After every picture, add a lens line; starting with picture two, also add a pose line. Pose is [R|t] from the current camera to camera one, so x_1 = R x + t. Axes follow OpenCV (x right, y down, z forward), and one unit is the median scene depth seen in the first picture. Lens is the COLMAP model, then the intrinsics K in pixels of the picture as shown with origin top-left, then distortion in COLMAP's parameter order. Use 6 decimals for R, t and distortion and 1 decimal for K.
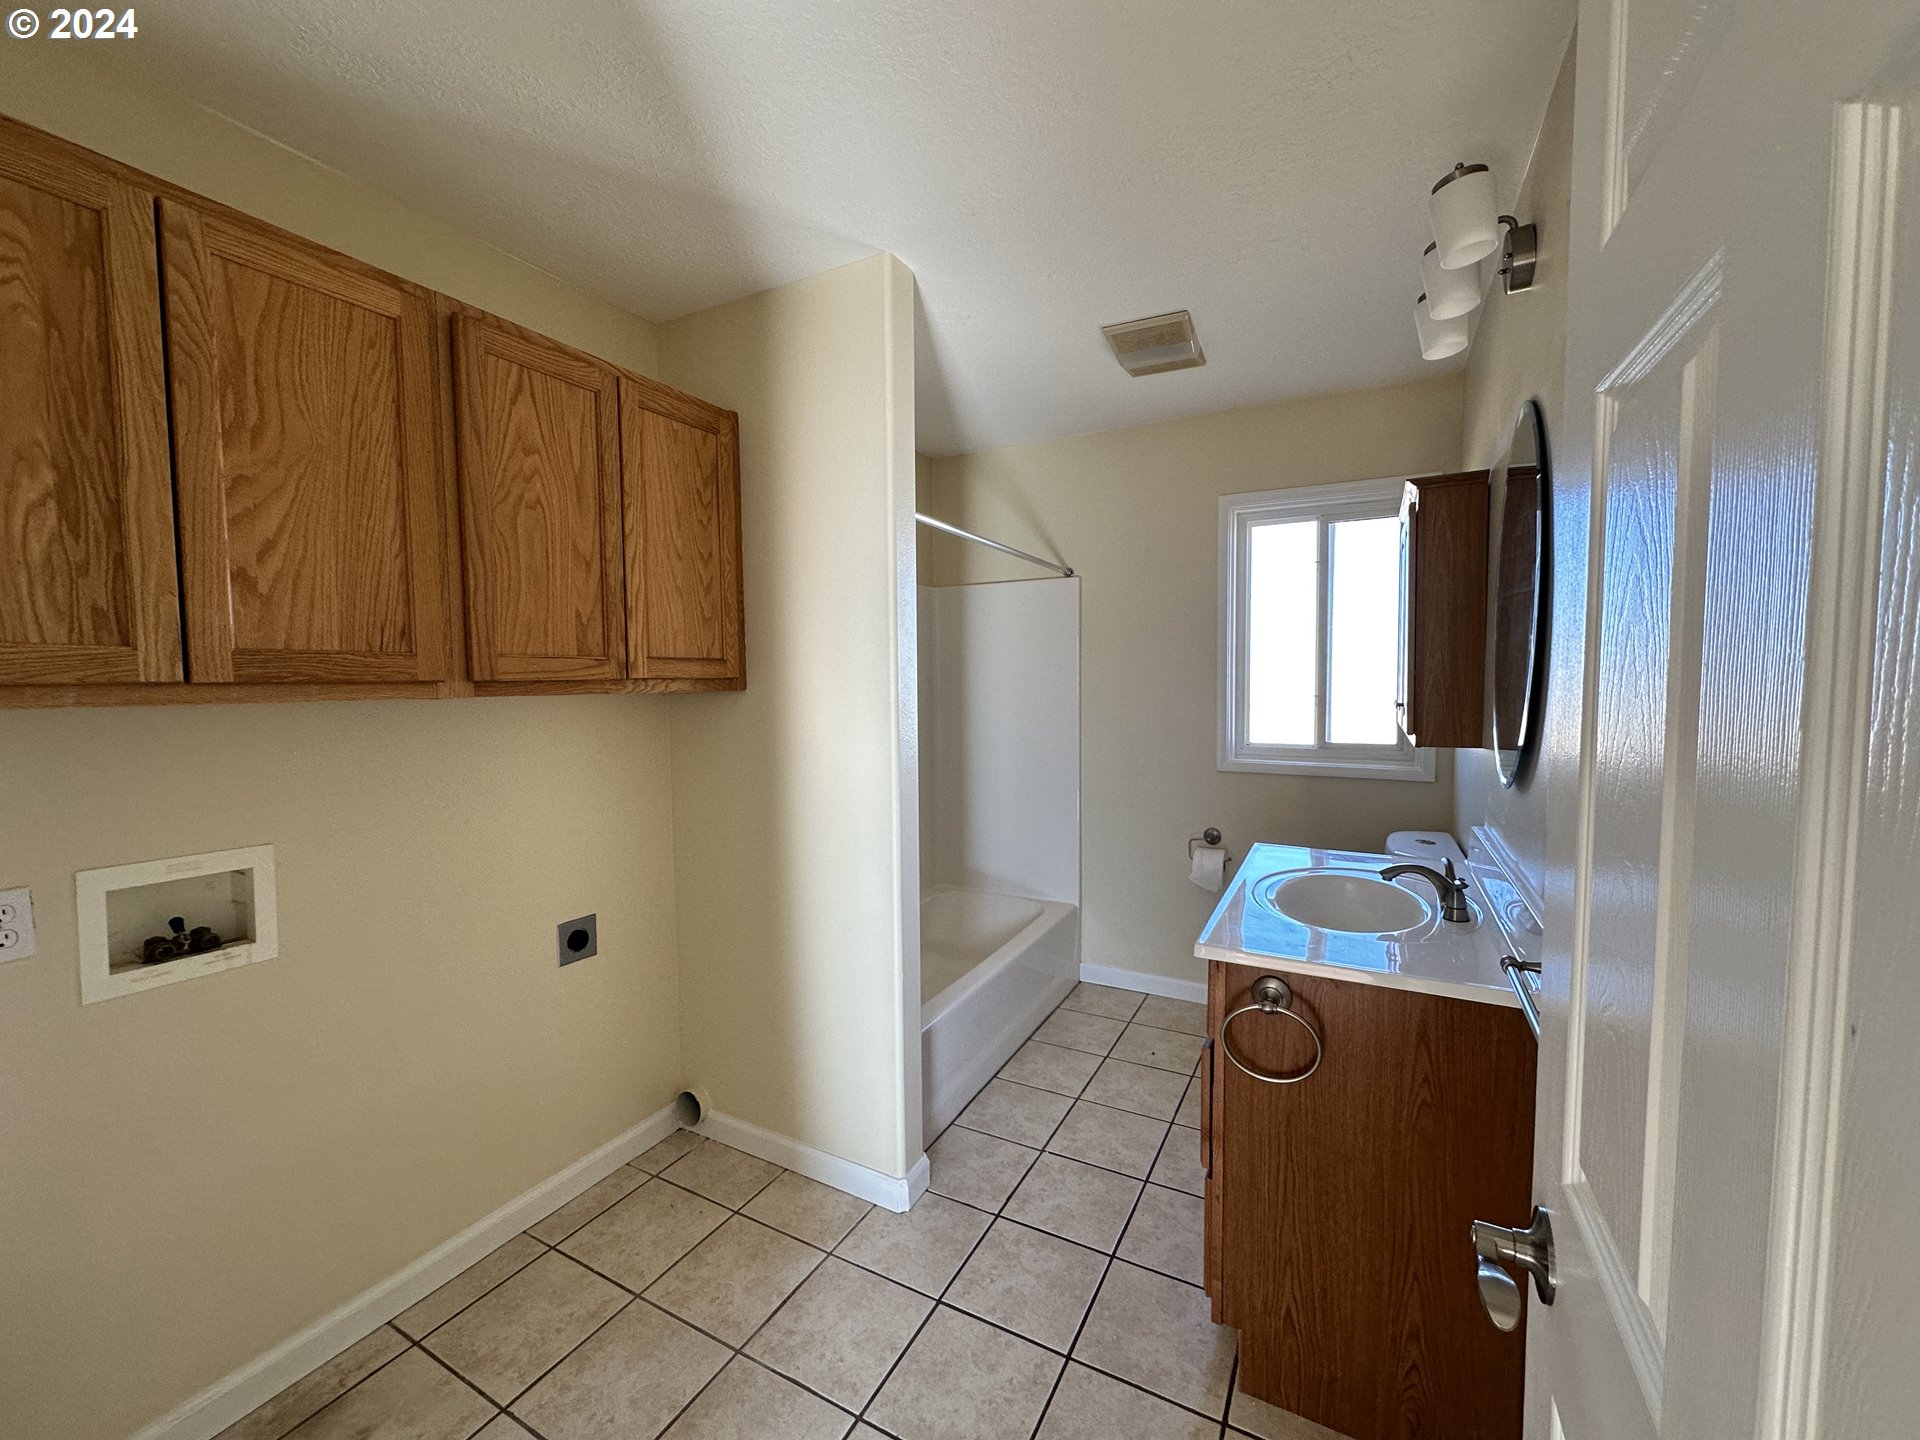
lens RADIAL K [[759.7, 0, 956.8], [0, 759.7, 723.3], [0, 0, 1]] dist [0.002100, 0.000246]
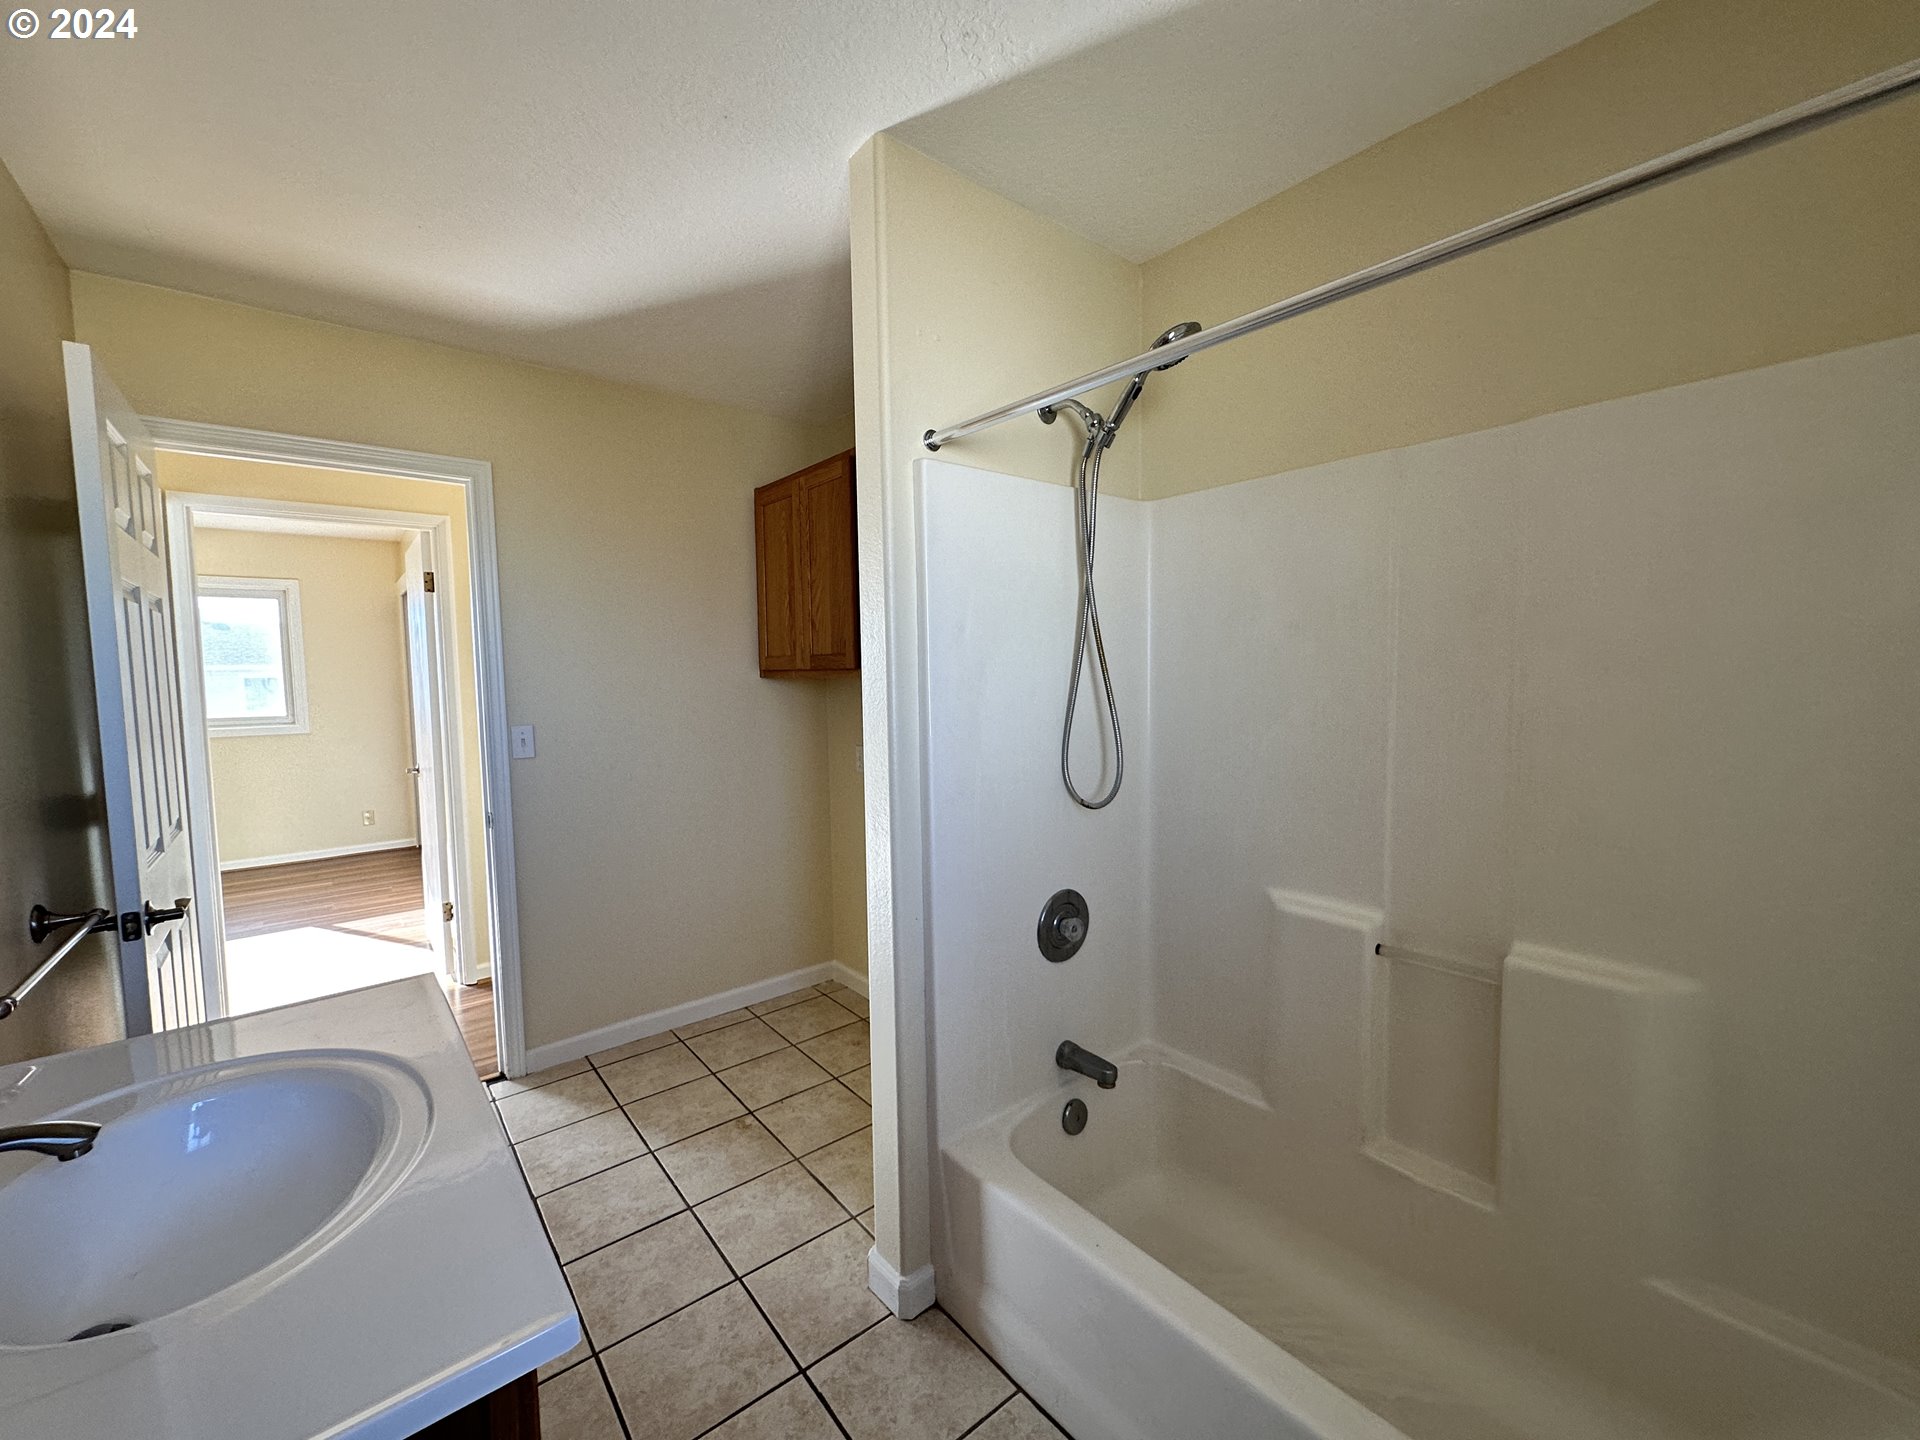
lens RADIAL K [[759.7, 0, 954.4], [0, 759.7, 726.7], [0, 0, 1]] dist [0.002100, 0.000246]
pose [[-0.377659, 0.079589, -0.922518, 0.838696], [-0.036144, 0.994273, 0.100576, -0.099573], [0.925239, 0.071326, -0.372619, 1.784685]]
